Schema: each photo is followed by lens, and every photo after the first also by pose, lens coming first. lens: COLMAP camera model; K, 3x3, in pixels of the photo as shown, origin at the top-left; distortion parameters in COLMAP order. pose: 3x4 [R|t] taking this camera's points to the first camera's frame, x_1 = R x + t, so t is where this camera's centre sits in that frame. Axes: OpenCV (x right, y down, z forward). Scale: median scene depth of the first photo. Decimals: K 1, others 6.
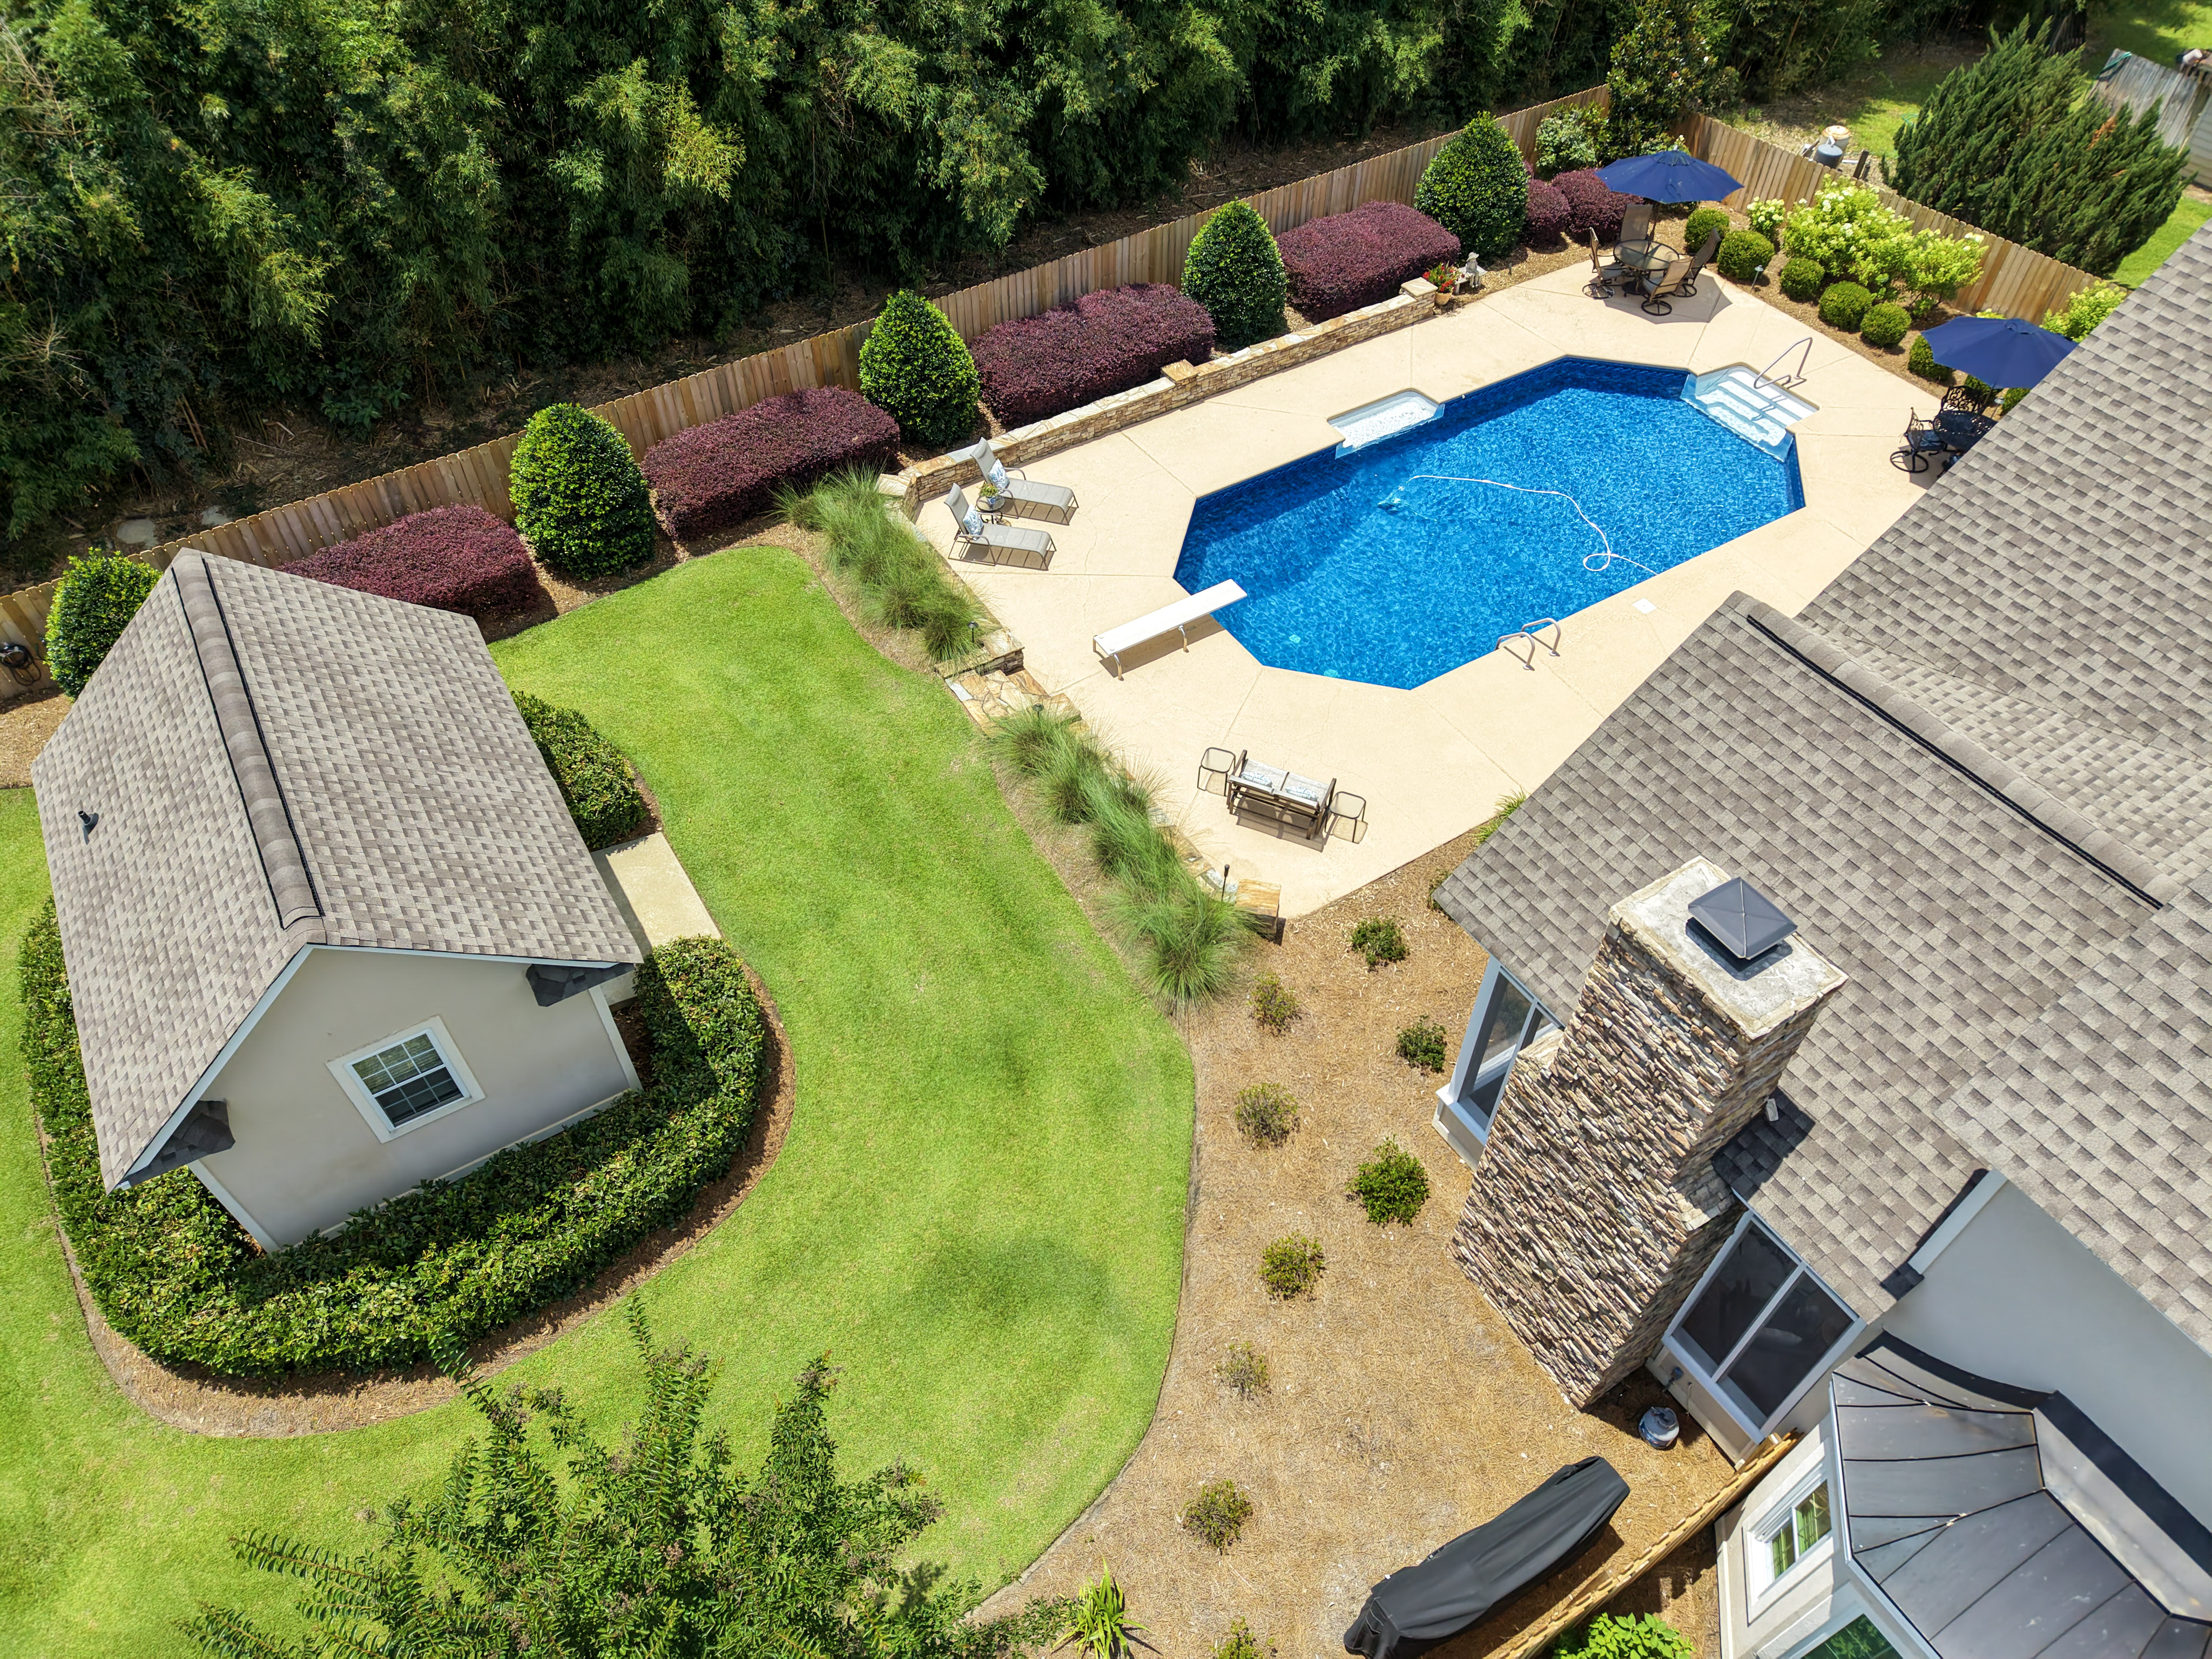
lens RADIAL K [[1462.0, 0, 1106.0], [0, 1462.0, 829.5], [0, 0, 1]] dist [0.042258, -0.047424]
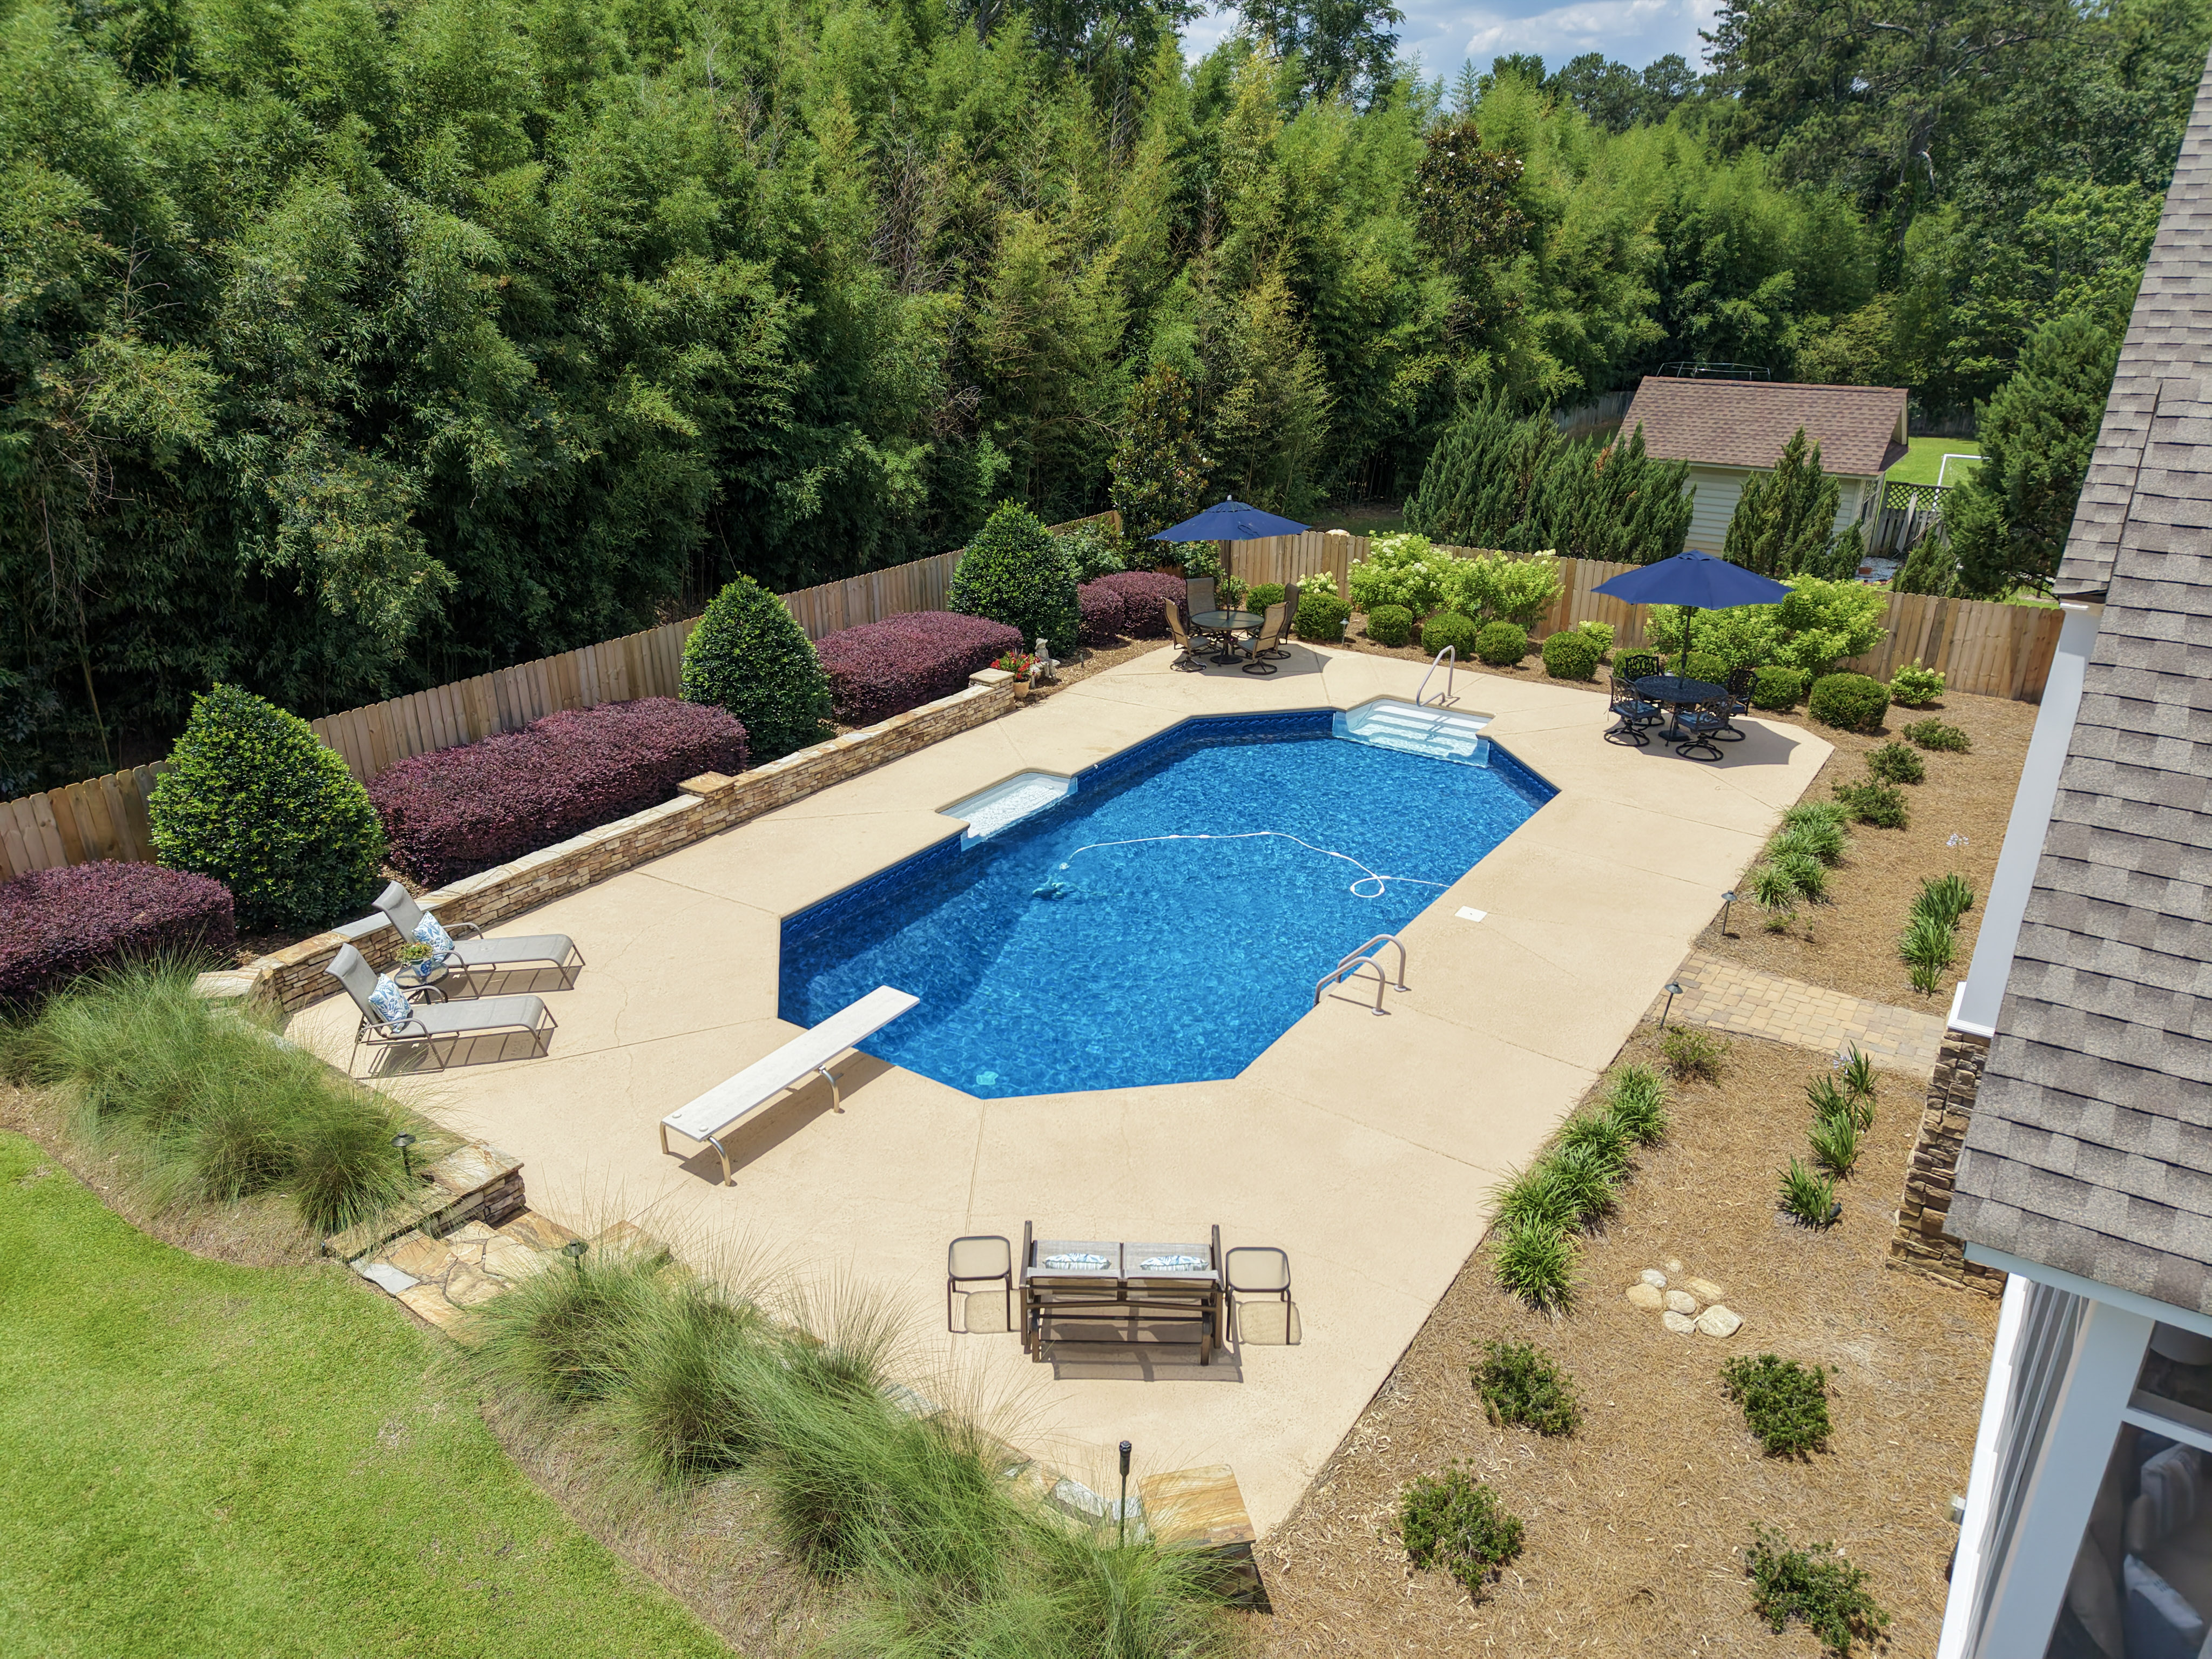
lens RADIAL K [[1462.0, 0, 1106.0], [0, 1462.0, 829.5], [0, 0, 1]] dist [0.042258, -0.047424]
pose [[0.918259, -0.154791, 0.364471, -0.033149], [0.296958, 0.878070, -0.375246, 0.018894], [-0.261946, 0.452806, 0.852262, 0.401679]]
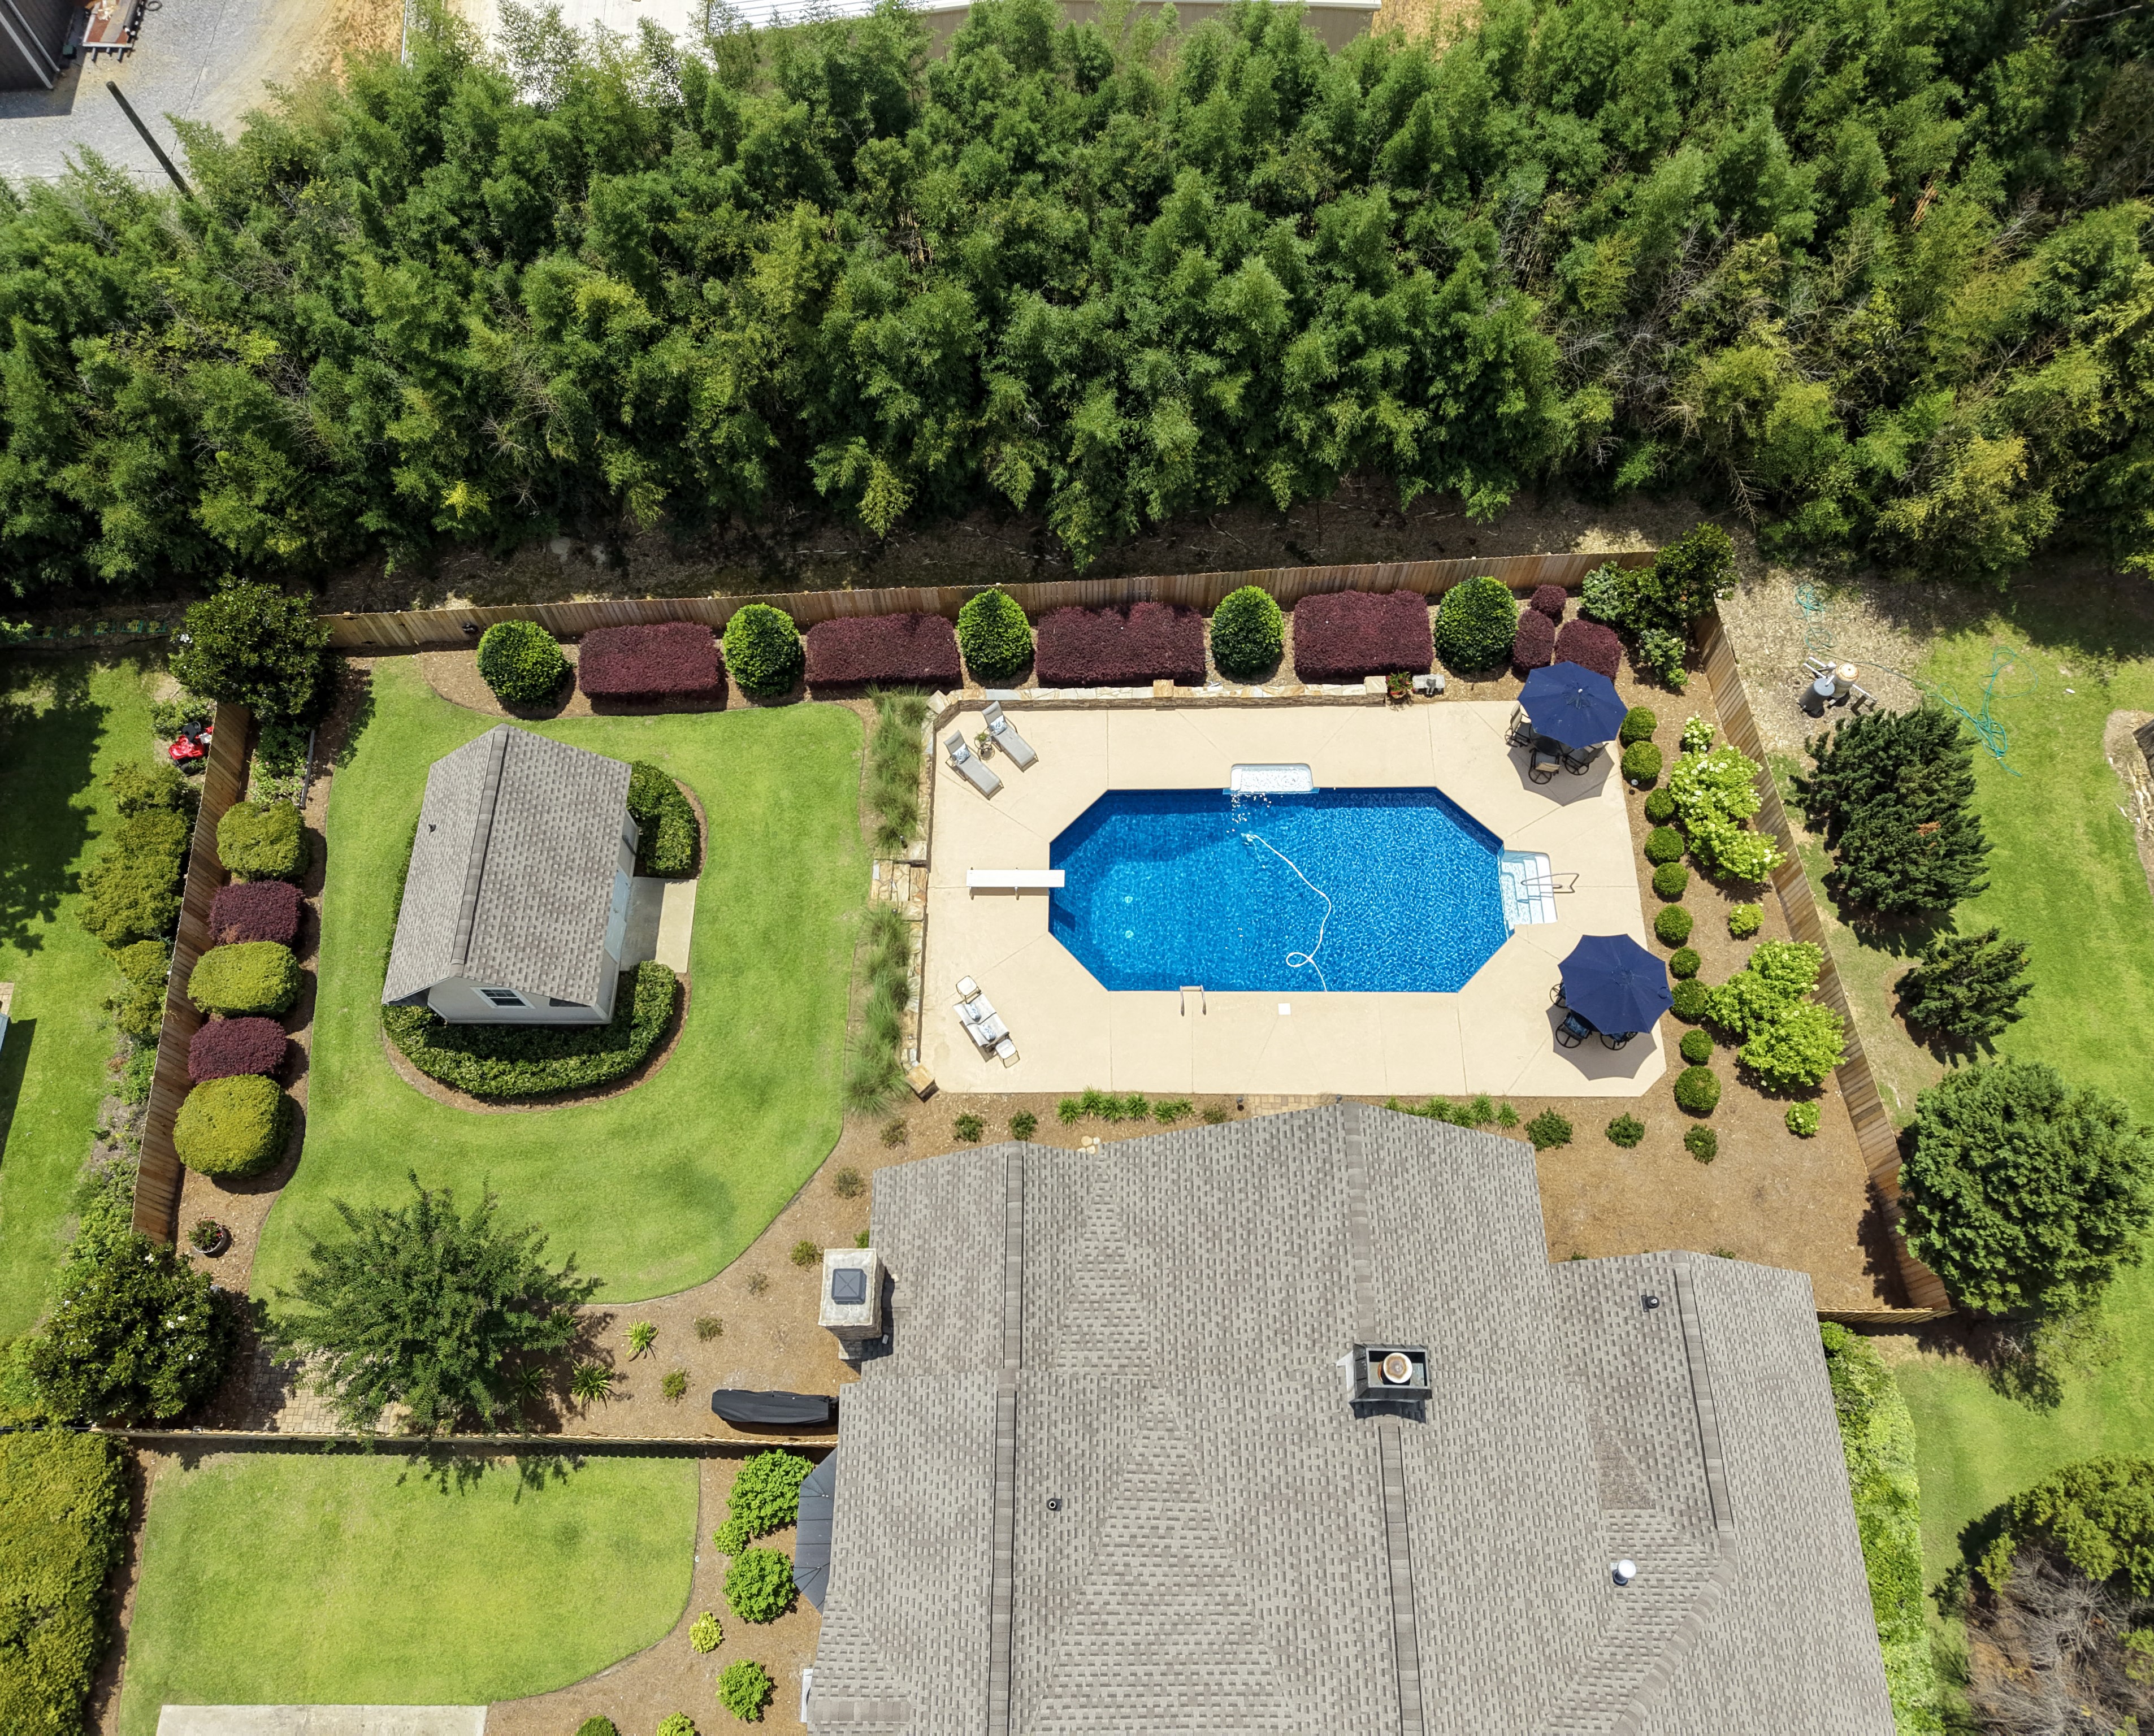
lens RADIAL K [[1476.9, 0, 1077.0], [0, 1476.9, 868.0], [0, 0, 1]] dist [-0.005843, 0.003389]
pose [[0.846308, 0.477491, -0.236146, 0.435104], [-0.384808, 0.854546, 0.348818, -0.676438], [0.368355, -0.204337, 0.906951, -0.431618]]
